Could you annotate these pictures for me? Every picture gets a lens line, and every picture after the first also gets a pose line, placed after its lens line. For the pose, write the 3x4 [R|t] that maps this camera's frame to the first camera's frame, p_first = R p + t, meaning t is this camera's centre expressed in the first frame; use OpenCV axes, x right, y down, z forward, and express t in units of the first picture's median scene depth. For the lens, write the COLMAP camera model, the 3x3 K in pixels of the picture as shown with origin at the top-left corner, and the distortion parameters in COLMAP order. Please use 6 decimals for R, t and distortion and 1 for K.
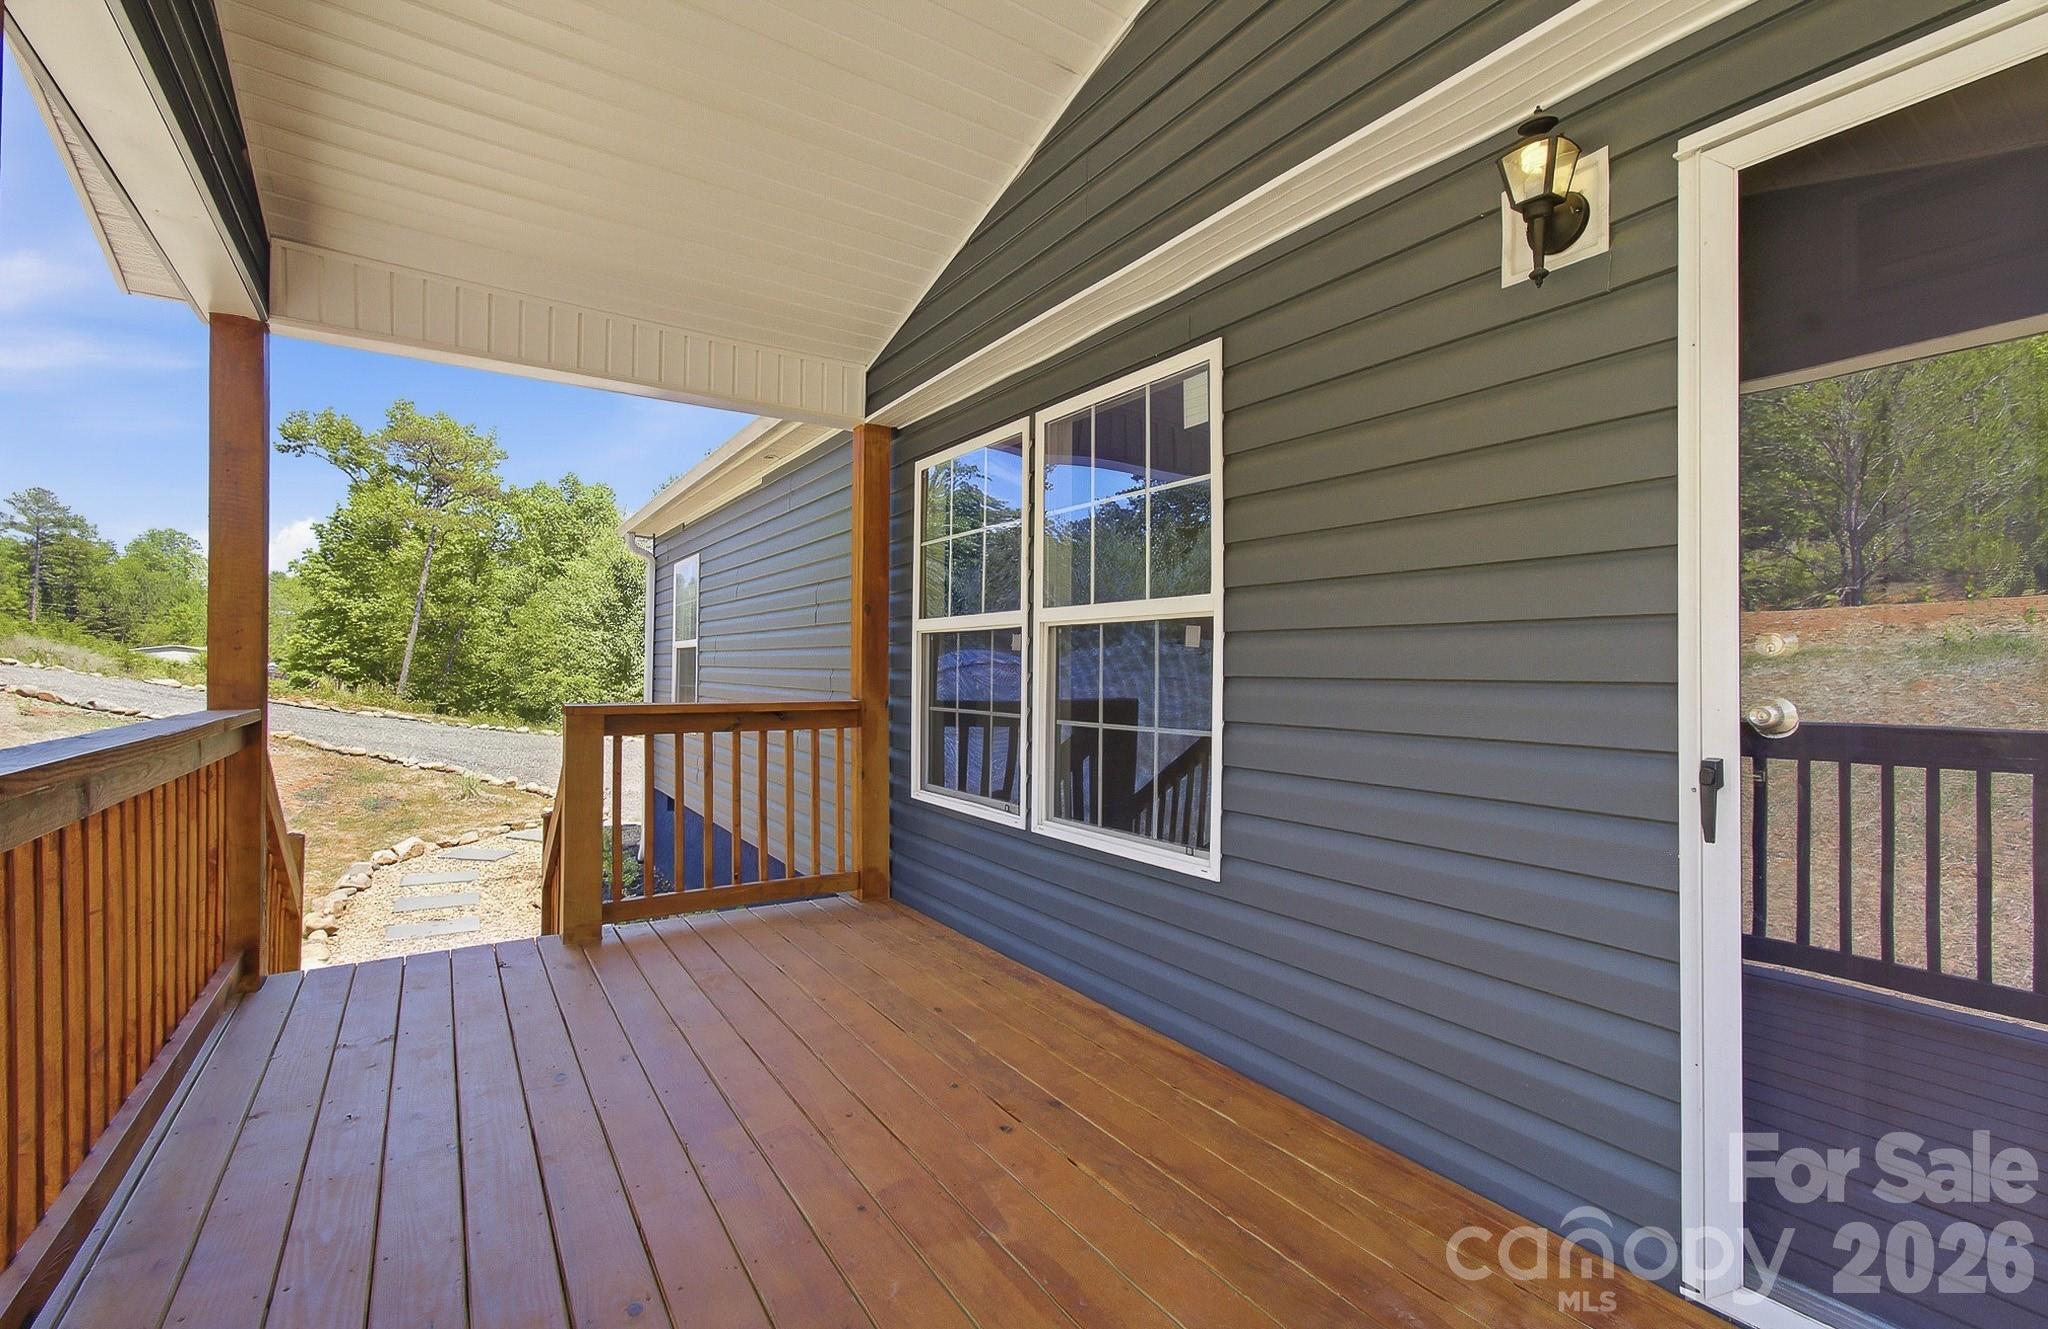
lens RADIAL K [[891.7, 0, 1024.0], [0, 891.7, 664.5], [0, 0, 1]] dist [-0.001130, -0.000183]
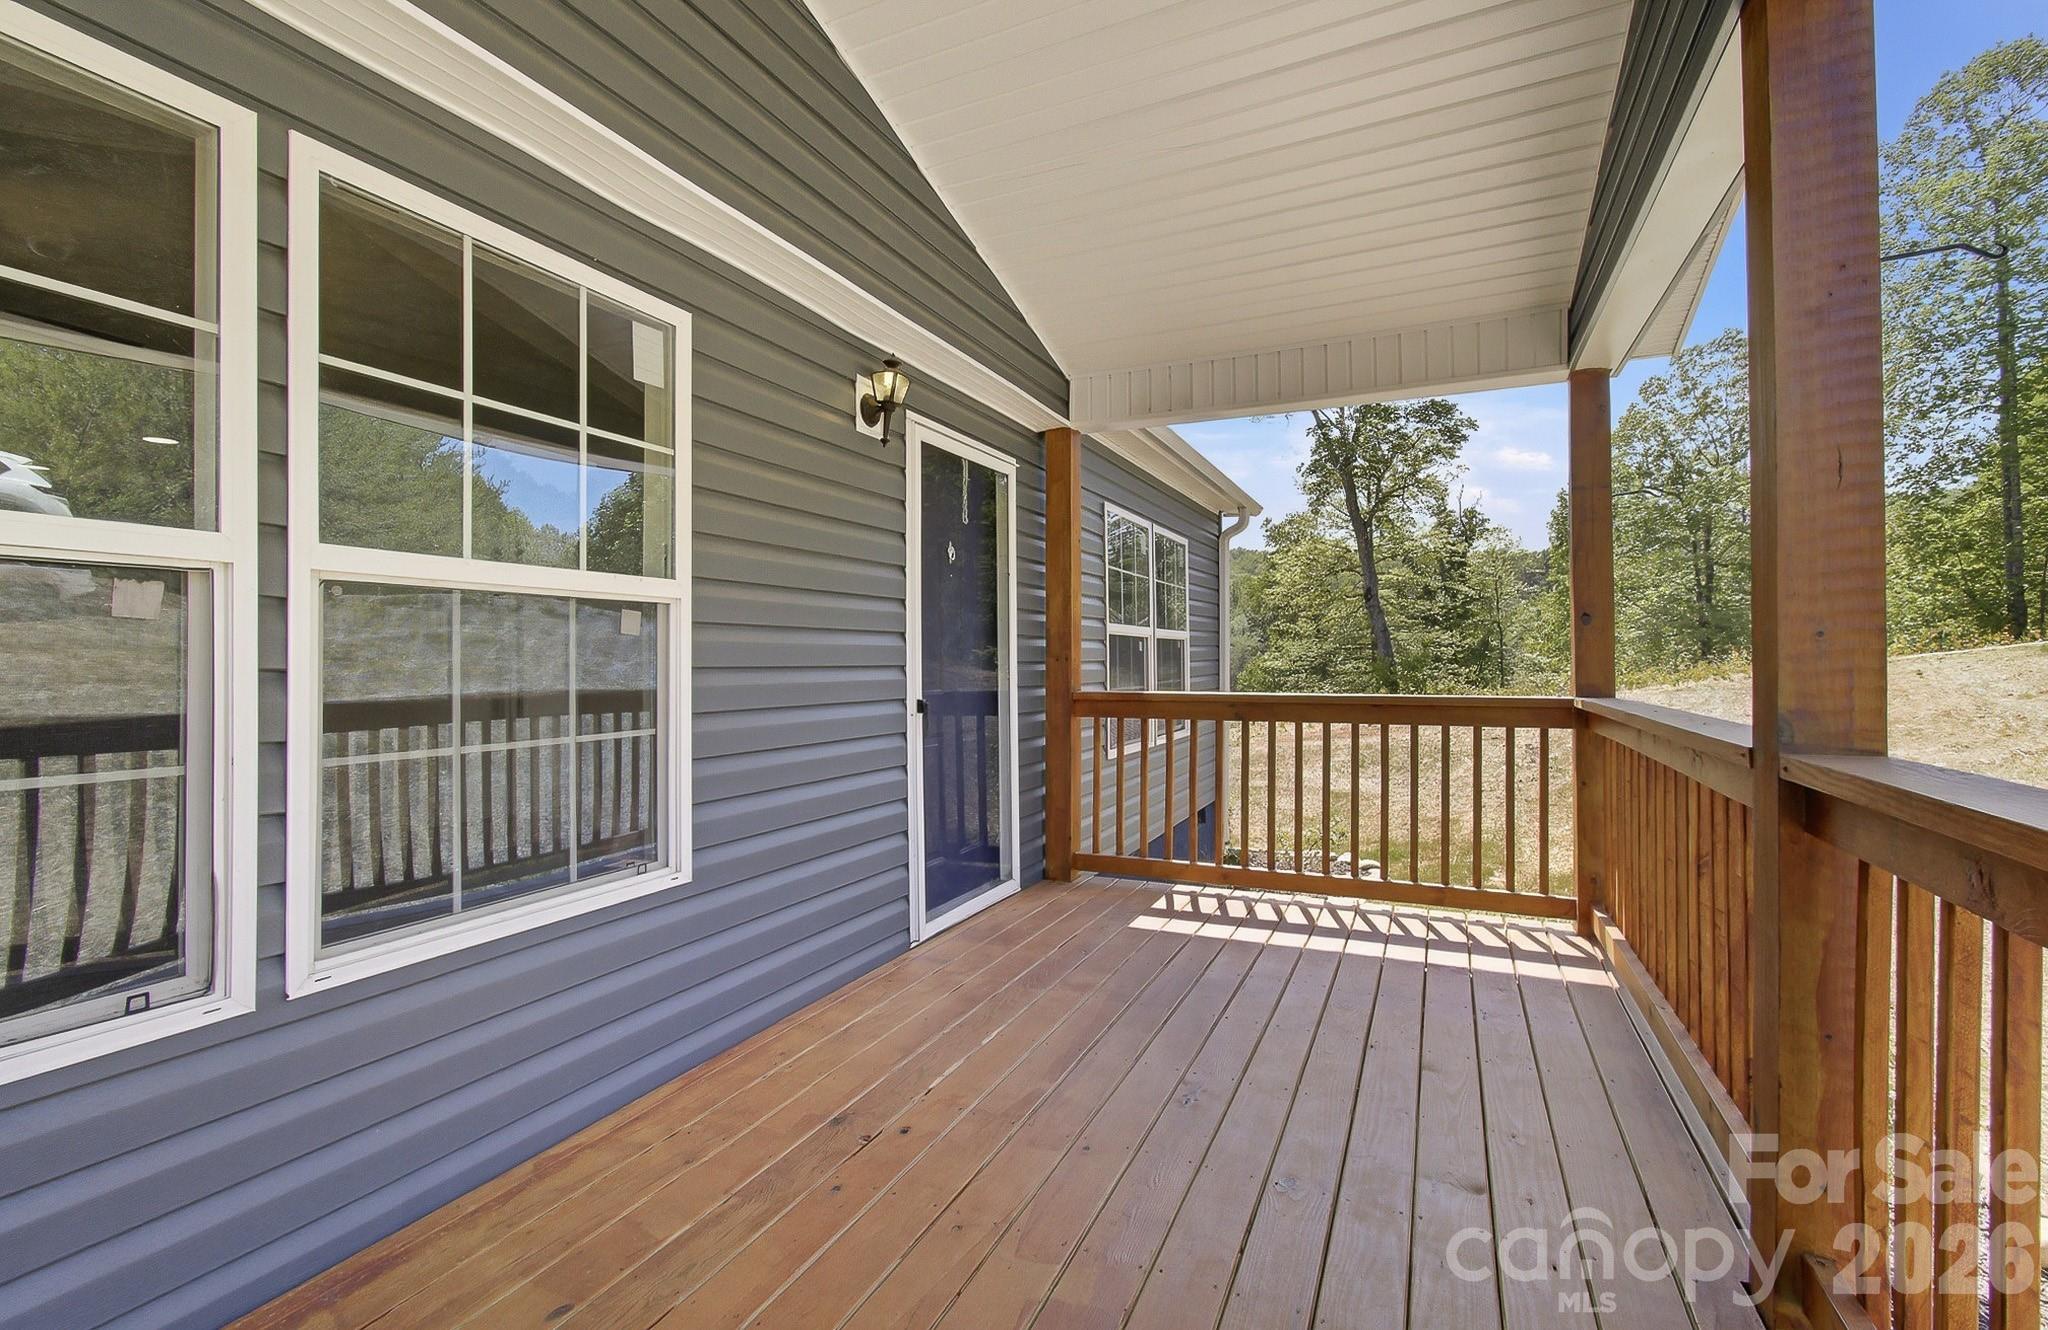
lens RADIAL K [[891.7, 0, 1024.0], [0, 891.7, 665.0], [0, 0, 1]] dist [-0.001130, -0.000183]
pose [[-0.519241, -0.014079, 0.854512, -0.763984], [-0.005258, 0.999898, 0.013280, -0.004806], [-0.854612, 0.002402, -0.519262, 1.158186]]
